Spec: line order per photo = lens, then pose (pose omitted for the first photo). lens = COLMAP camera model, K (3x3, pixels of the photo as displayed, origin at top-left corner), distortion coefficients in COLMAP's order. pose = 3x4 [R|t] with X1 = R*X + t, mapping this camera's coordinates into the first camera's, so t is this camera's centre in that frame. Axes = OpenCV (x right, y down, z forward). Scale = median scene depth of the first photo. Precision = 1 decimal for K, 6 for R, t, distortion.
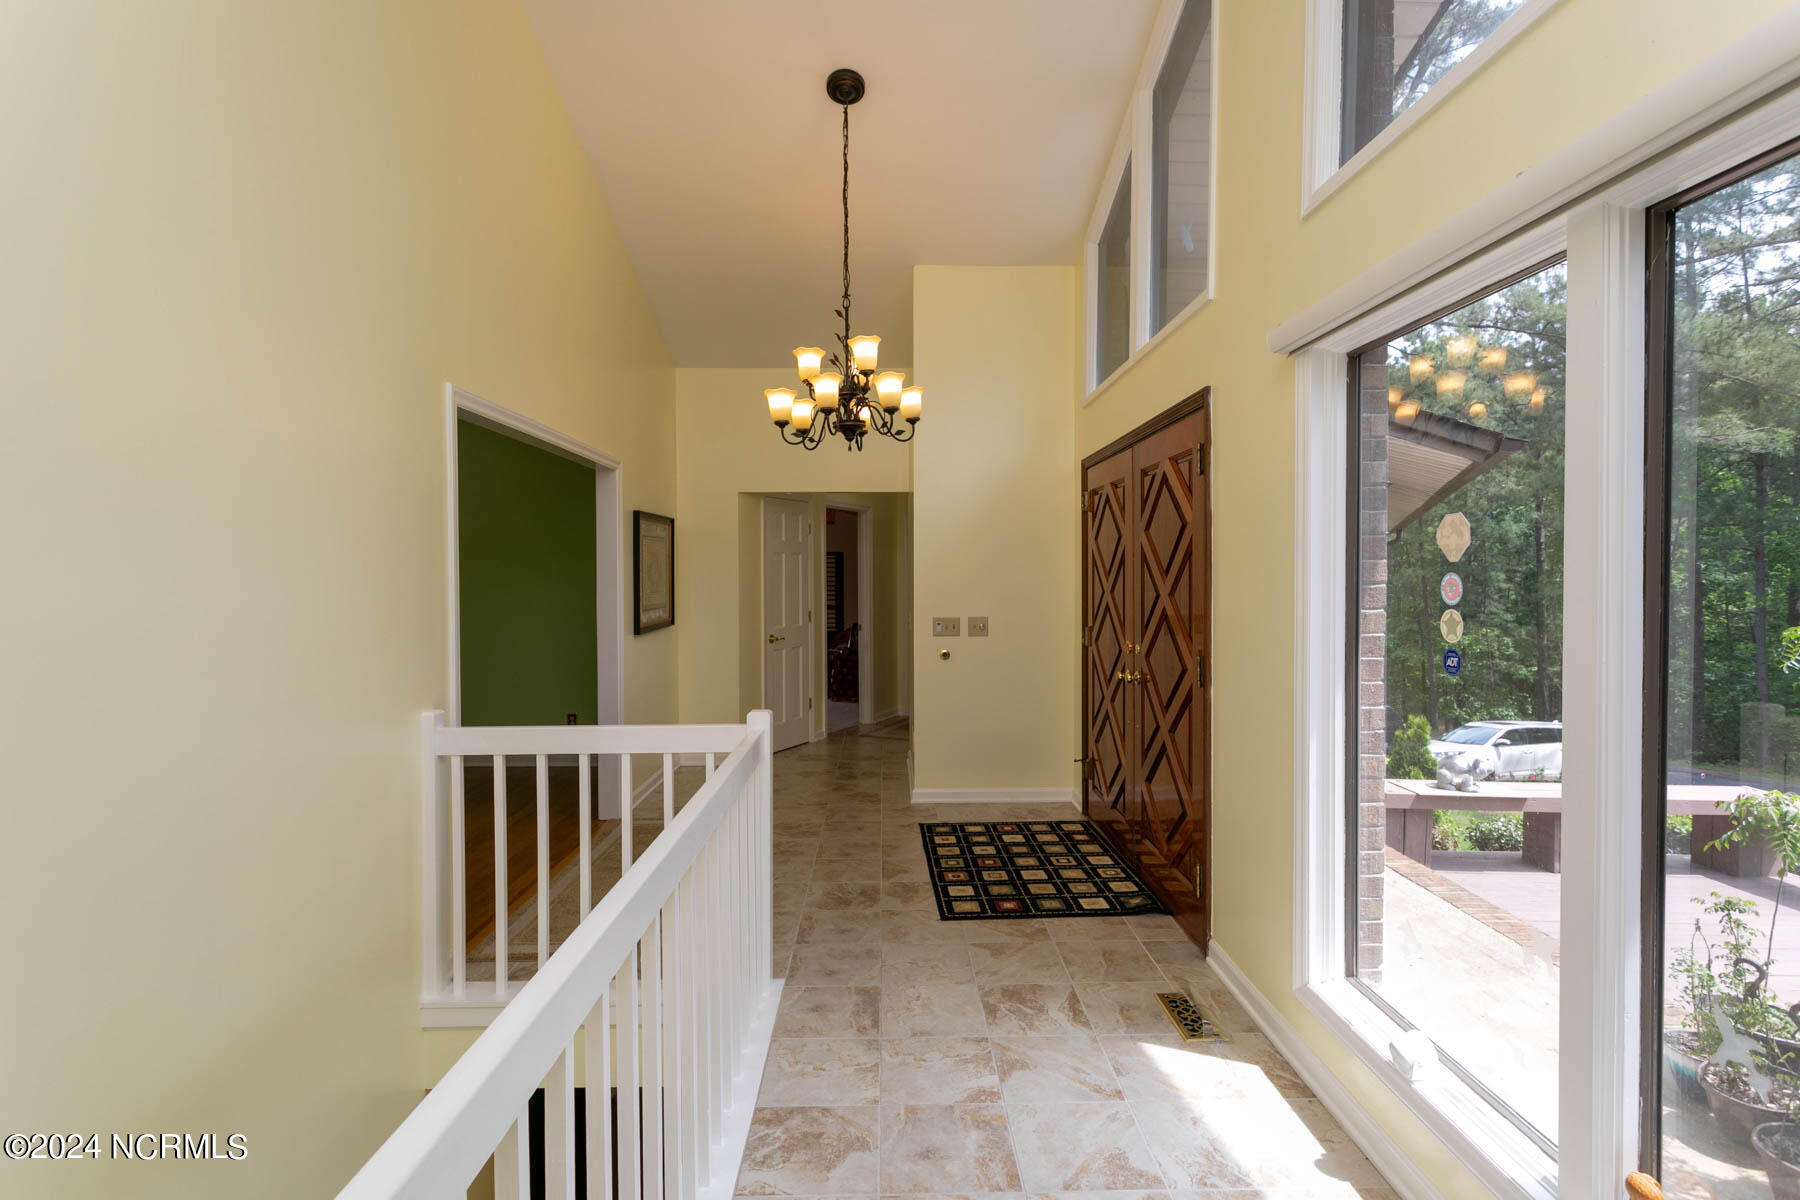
lens RADIAL K [[865.1, 0, 899.3], [0, 865.1, 596.6], [0, 0, 1]] dist [-0.000390, 0.000243]
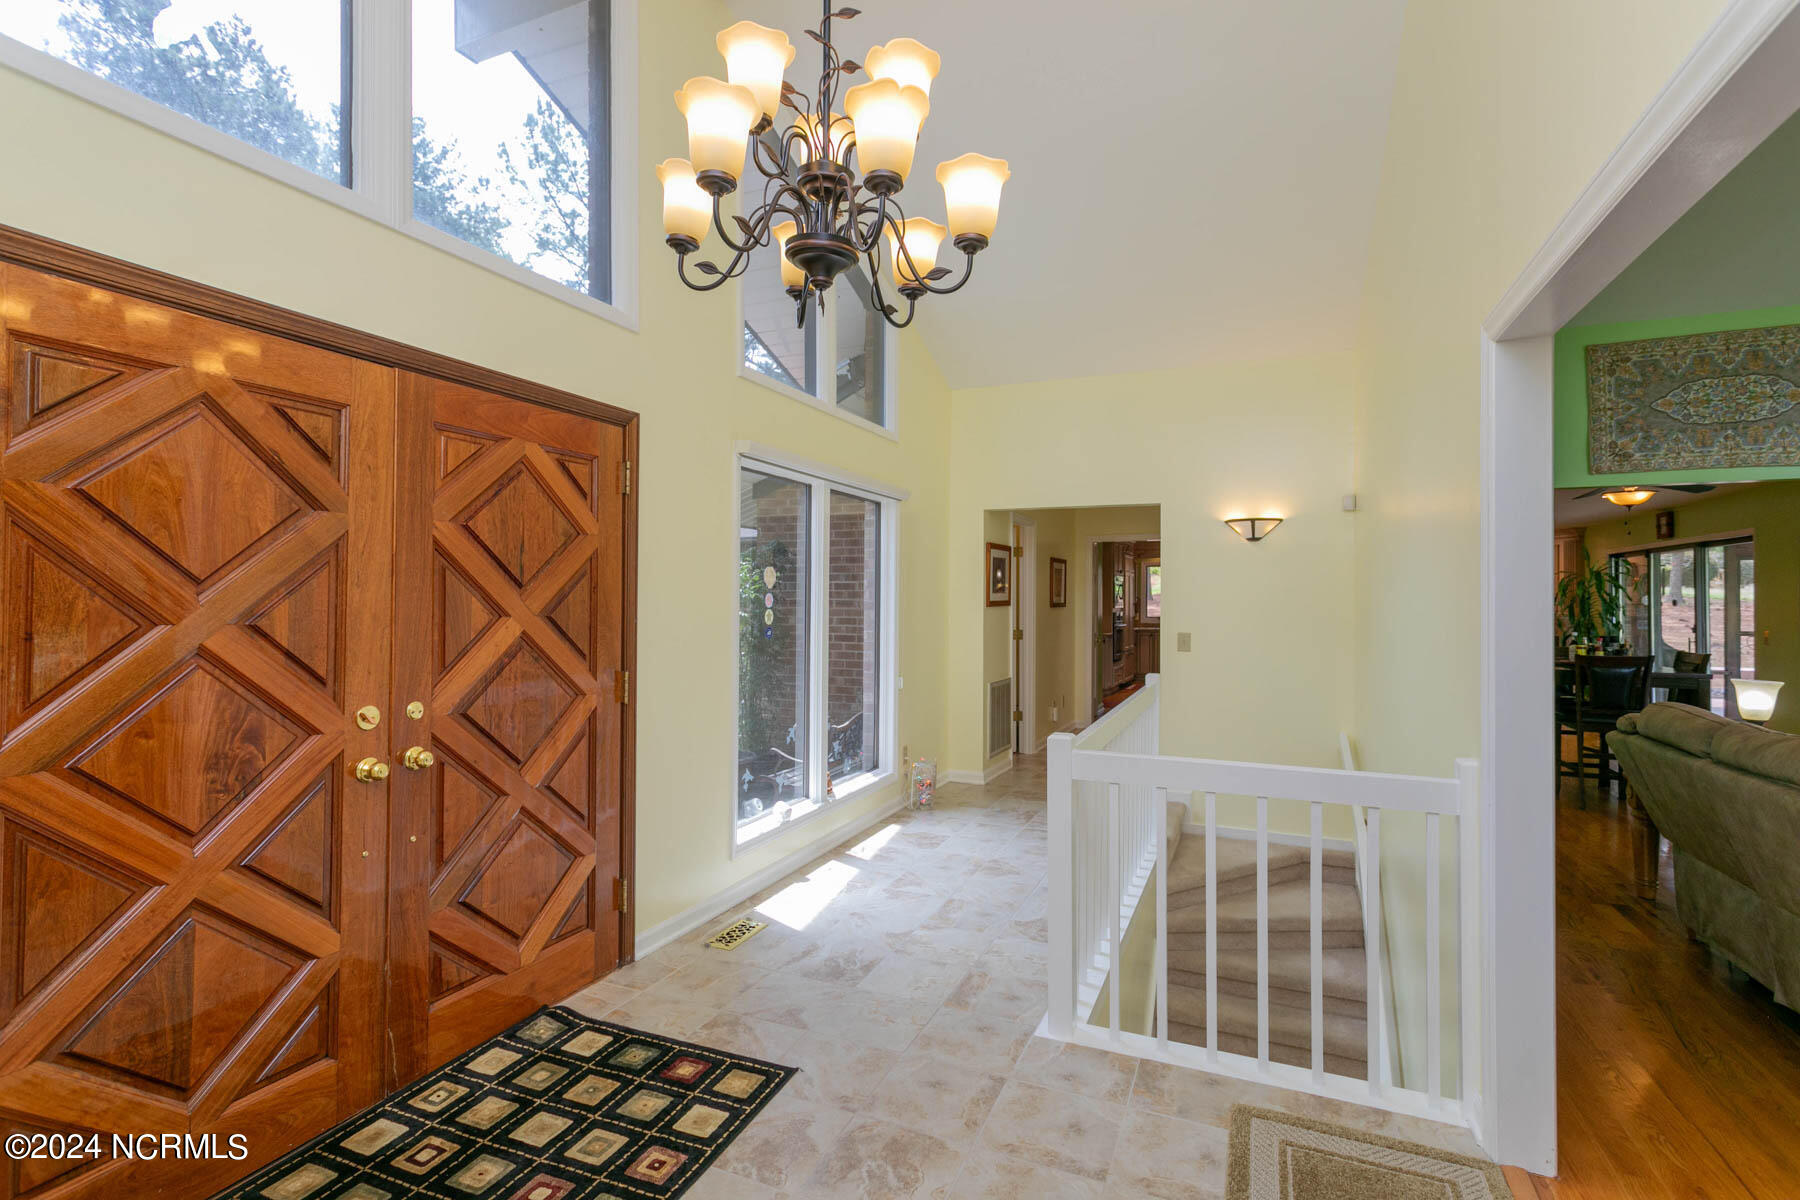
lens RADIAL K [[865.1, 0, 895.9], [0, 865.1, 593.8], [0, 0, 1]] dist [-0.000390, 0.000243]
pose [[-0.921229, 0.005374, 0.388984, -0.318966], [0.009140, 0.999928, 0.007832, -0.023126], [-0.388914, 0.010770, -0.921211, 1.688760]]
